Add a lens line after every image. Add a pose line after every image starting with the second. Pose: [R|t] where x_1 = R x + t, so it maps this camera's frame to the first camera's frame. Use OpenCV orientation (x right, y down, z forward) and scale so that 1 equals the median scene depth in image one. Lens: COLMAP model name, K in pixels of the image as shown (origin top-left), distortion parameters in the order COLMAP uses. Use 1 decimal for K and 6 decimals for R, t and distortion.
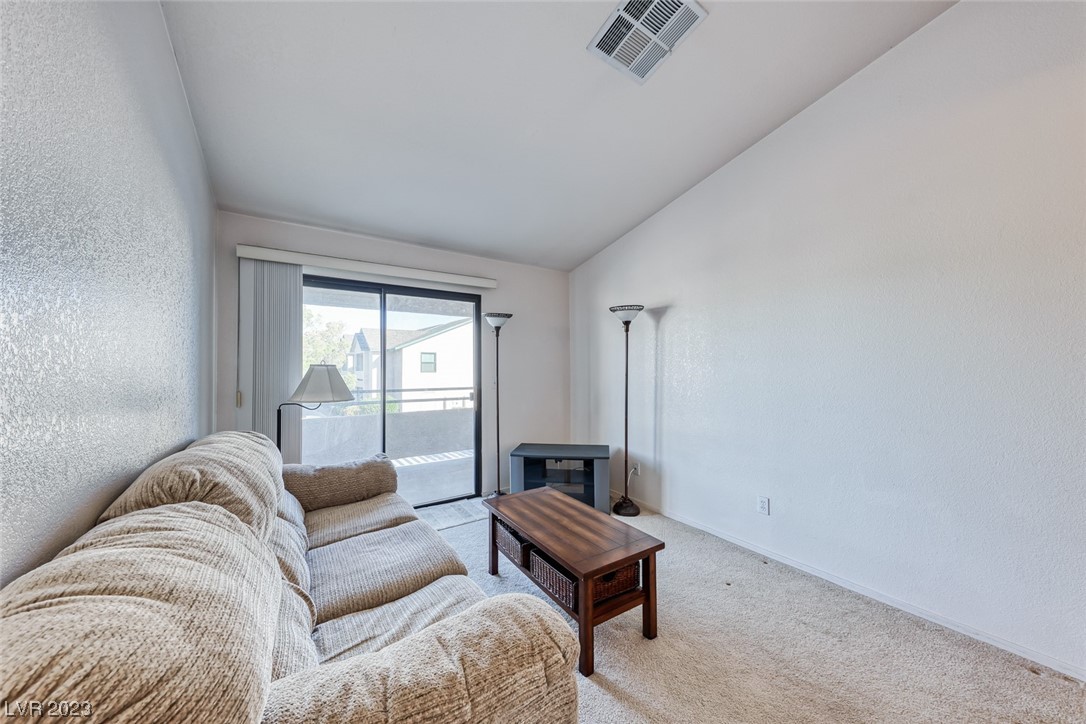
lens RADIAL K [[377.0, 0, 532.2], [0, 377.0, 364.2], [0, 0, 1]] dist [0.000223, -0.000019]
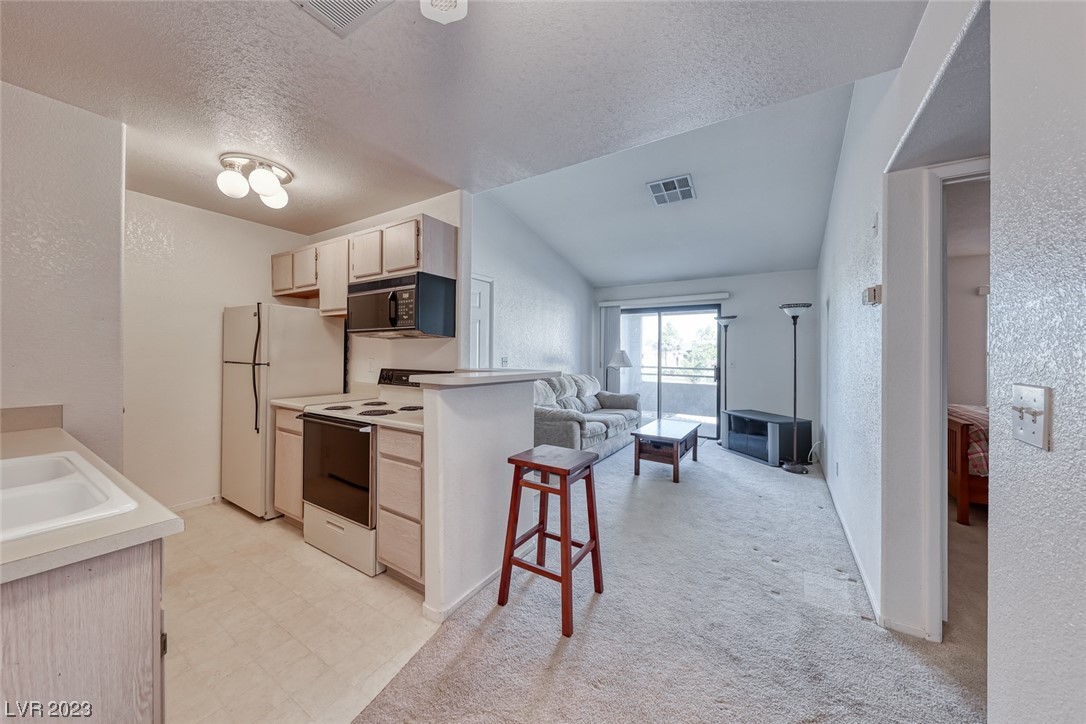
lens RADIAL K [[377.7, 0, 547.1], [0, 377.7, 354.0], [0, 0, 1]] dist [0.000102, -0.000115]
pose [[0.415683, 0.008846, -0.909467, 1.060077], [-0.003790, 0.999961, 0.007994, 0.004161], [0.909502, 0.000124, 0.415700, -0.267792]]
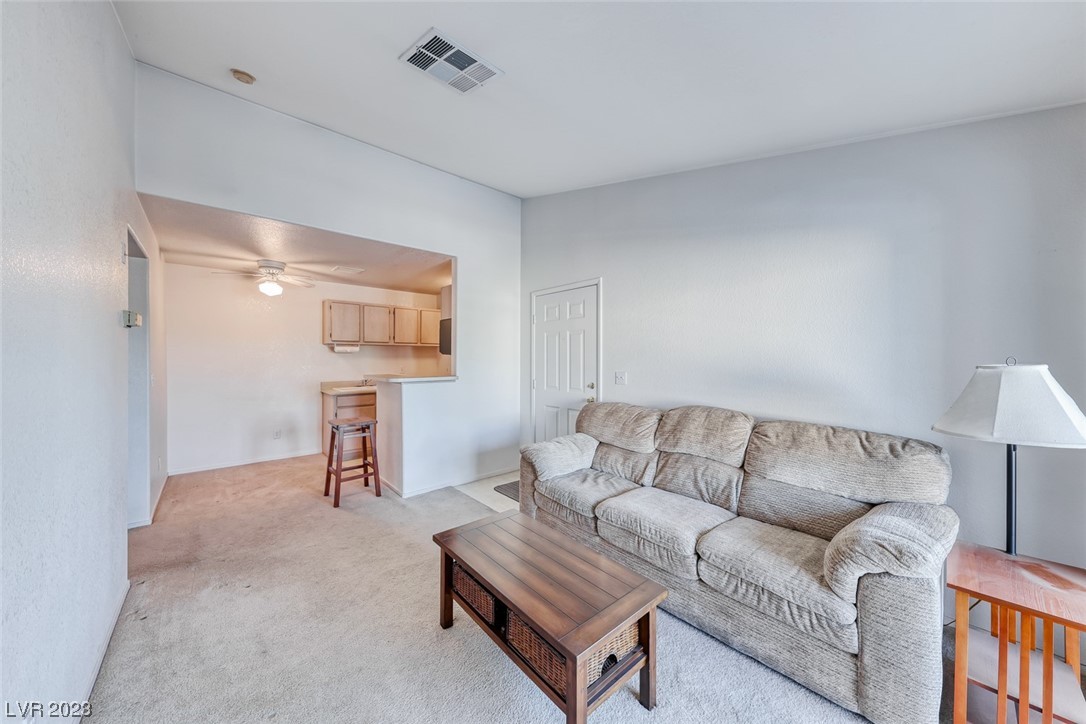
lens RADIAL K [[374.7, 0, 543.9], [0, 374.7, 356.9], [0, 0, 1]] dist [0.011211, -0.000121]
pose [[-0.990738, -0.000266, -0.135790, 0.108861], [0.001198, 0.999942, -0.010695, -0.003508], [0.135785, -0.010759, -0.990680, 1.169832]]
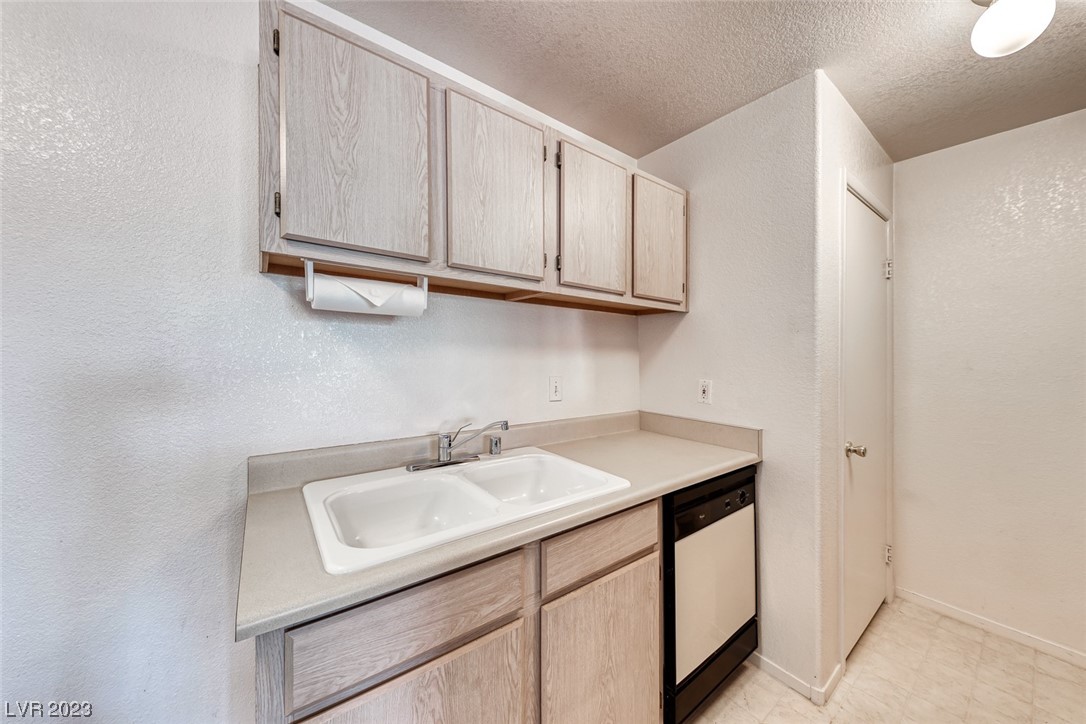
lens RADIAL K [[370.8, 0, 540.2], [0, 370.8, 360.6], [0, 0, 1]] dist [0.006883, -0.003719]
pose [[-0.998109, -0.008389, -0.060901, 0.596887], [-0.008532, 0.999961, 0.002090, -0.002555], [0.060881, 0.002606, -0.998142, -0.206803]]
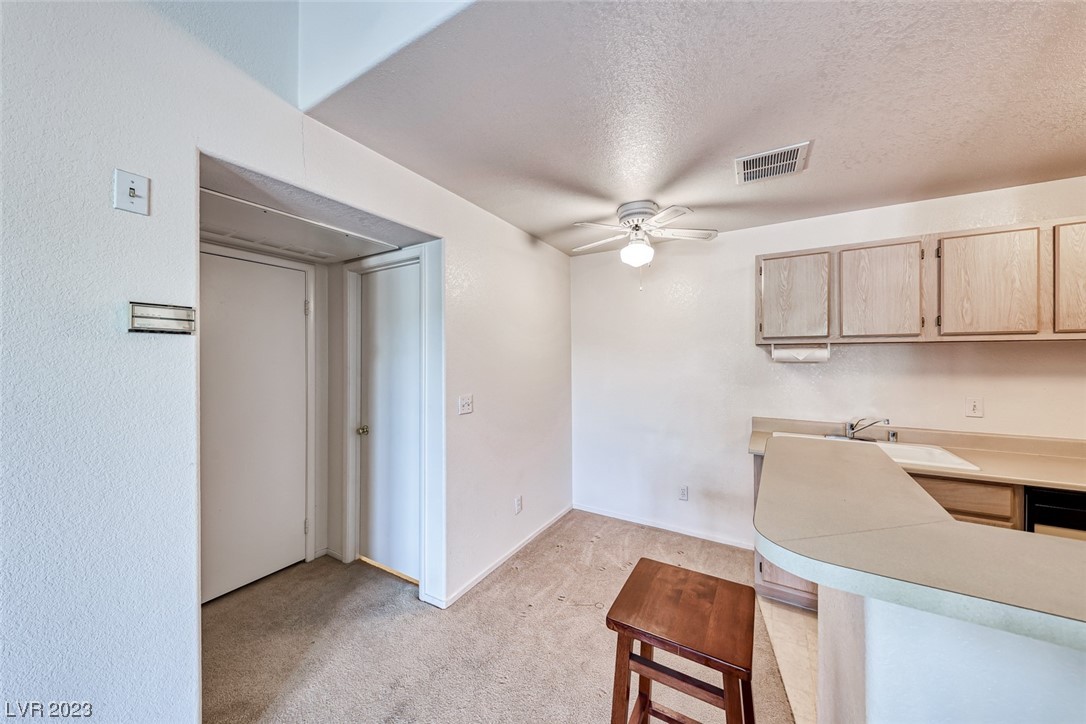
lens RADIAL K [[370.8, 0, 540.2], [0, 370.8, 360.6], [0, 0, 1]] dist [0.006883, -0.003719]
pose [[-0.429274, -0.002429, 0.903171, 0.277325], [-0.005226, 0.999986, 0.000206, -0.040468], [-0.903159, -0.004631, -0.429281, 0.251007]]
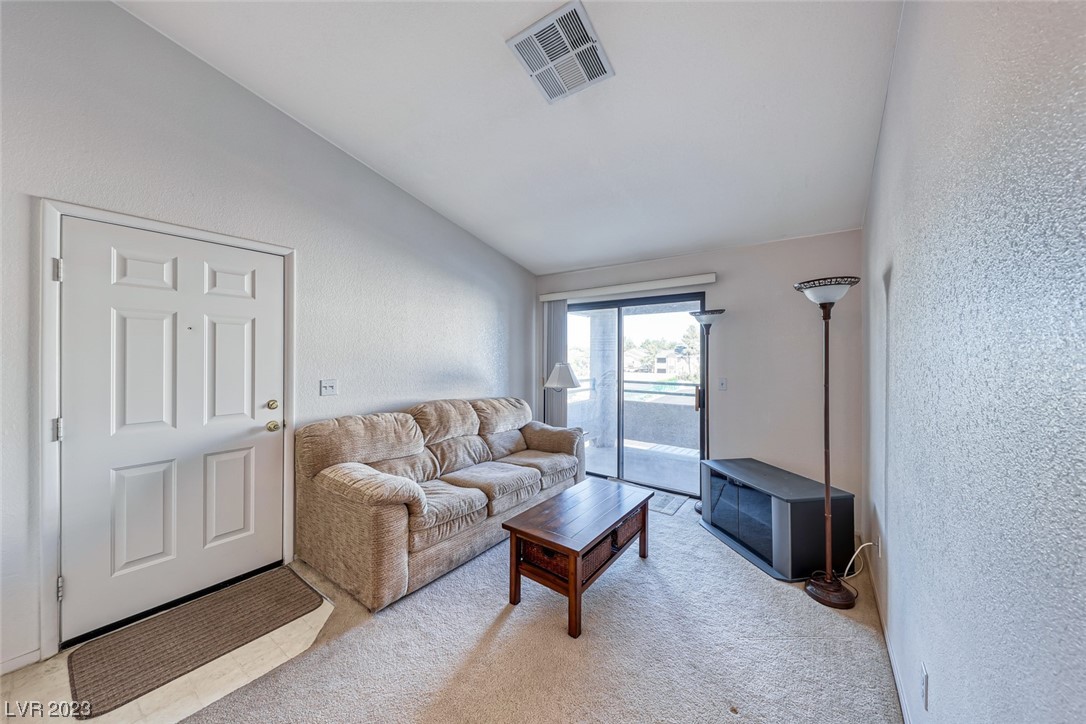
lens RADIAL K [[374.7, 0, 543.9], [0, 374.7, 356.9], [0, 0, 1]] dist [0.011211, -0.000121]
pose [[0.346045, 0.005214, -0.938203, 0.709477], [0.002007, 0.999978, 0.006297, -0.027828], [0.938216, -0.004062, 0.346027, 0.322431]]
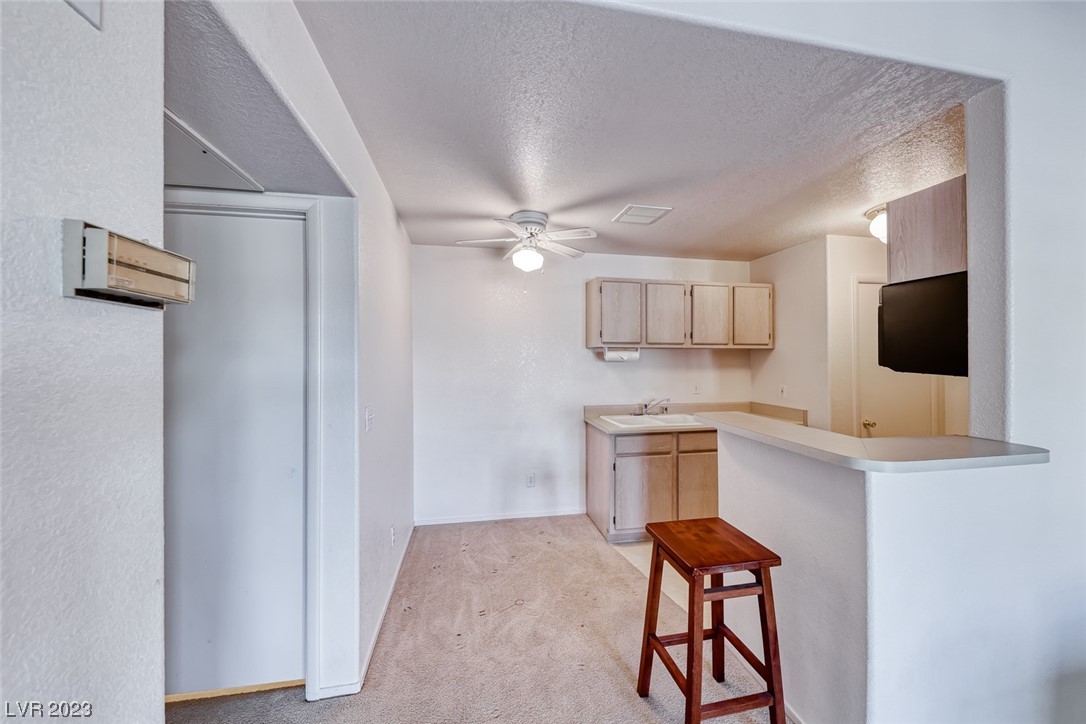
lens RADIAL K [[384.9, 0, 542.0], [0, 384.9, 358.4], [0, 0, 1]] dist [-0.000192, -0.000076]
pose [[-0.920203, -0.000092, 0.391441, 0.517781], [-0.002628, 0.999979, -0.005943, -0.040930], [-0.391432, -0.006497, -0.920184, 0.493336]]
